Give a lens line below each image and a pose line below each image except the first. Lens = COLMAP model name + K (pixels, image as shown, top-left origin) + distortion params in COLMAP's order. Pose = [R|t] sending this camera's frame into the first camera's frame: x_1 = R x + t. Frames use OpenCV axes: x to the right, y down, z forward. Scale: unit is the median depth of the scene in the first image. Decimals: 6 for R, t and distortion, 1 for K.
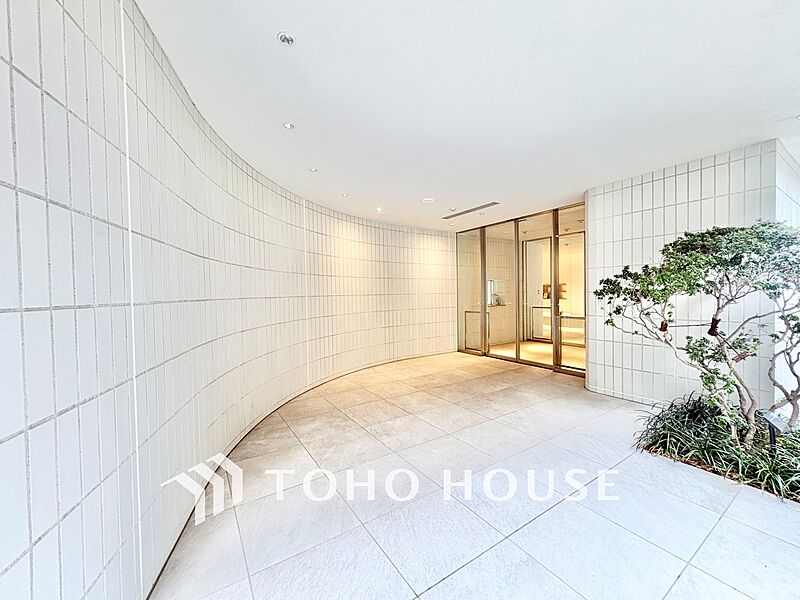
lens RADIAL K [[319.3, 0, 400.0], [0, 319.3, 300.0], [0, 0, 1]] dist [0.002163, -0.000140]
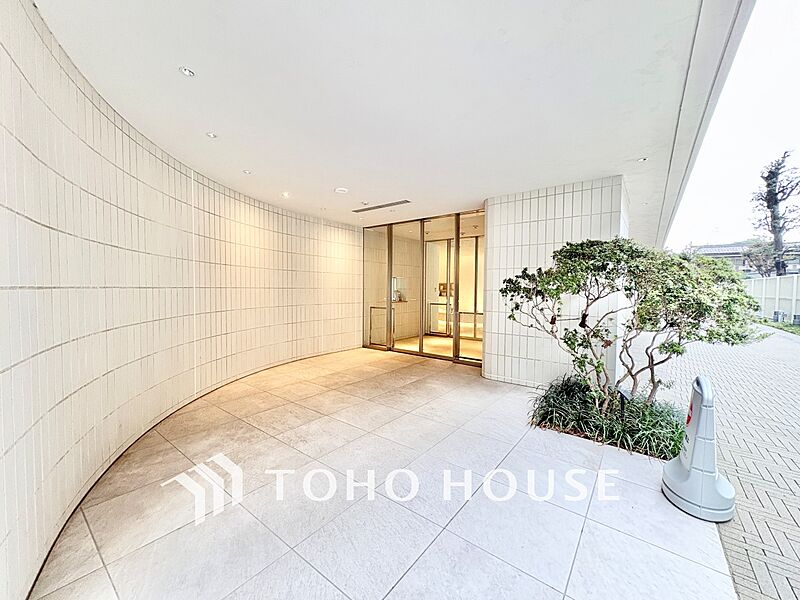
lens RADIAL K [[319.3, 0, 400.0], [0, 319.3, 300.0], [0, 0, 1]] dist [0.002163, -0.000140]
pose [[0.946517, 0.014050, 0.322347, -0.067161], [-0.017978, 0.999796, 0.009210, 0.004993], [-0.322151, -0.014512, 0.946577, 0.046149]]
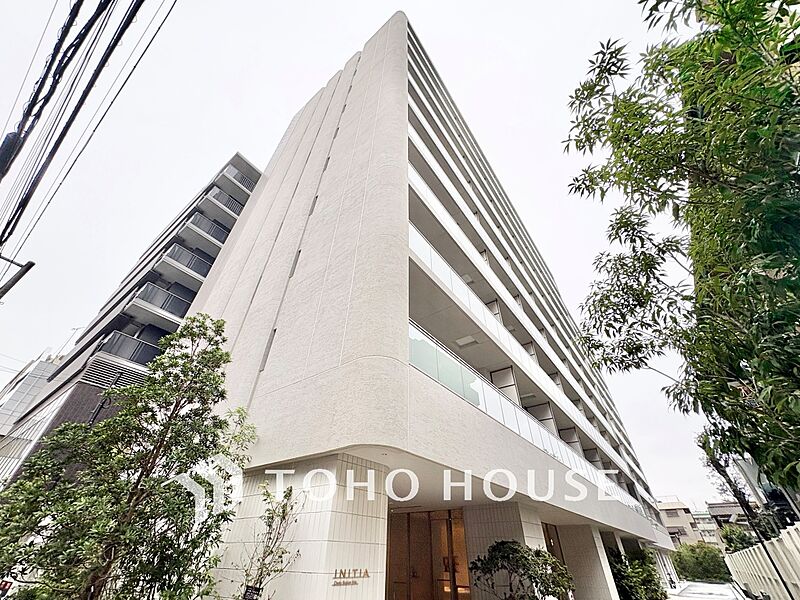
lens RADIAL K [[319.3, 0, 400.0], [0, 319.3, 300.0], [0, 0, 1]] dist [0.002163, -0.000140]
pose [[0.943772, 0.228774, 0.238655, -0.782772], [-0.020341, 0.760708, -0.648775, 0.009738], [-0.329970, 0.607442, 0.722589, -1.528735]]
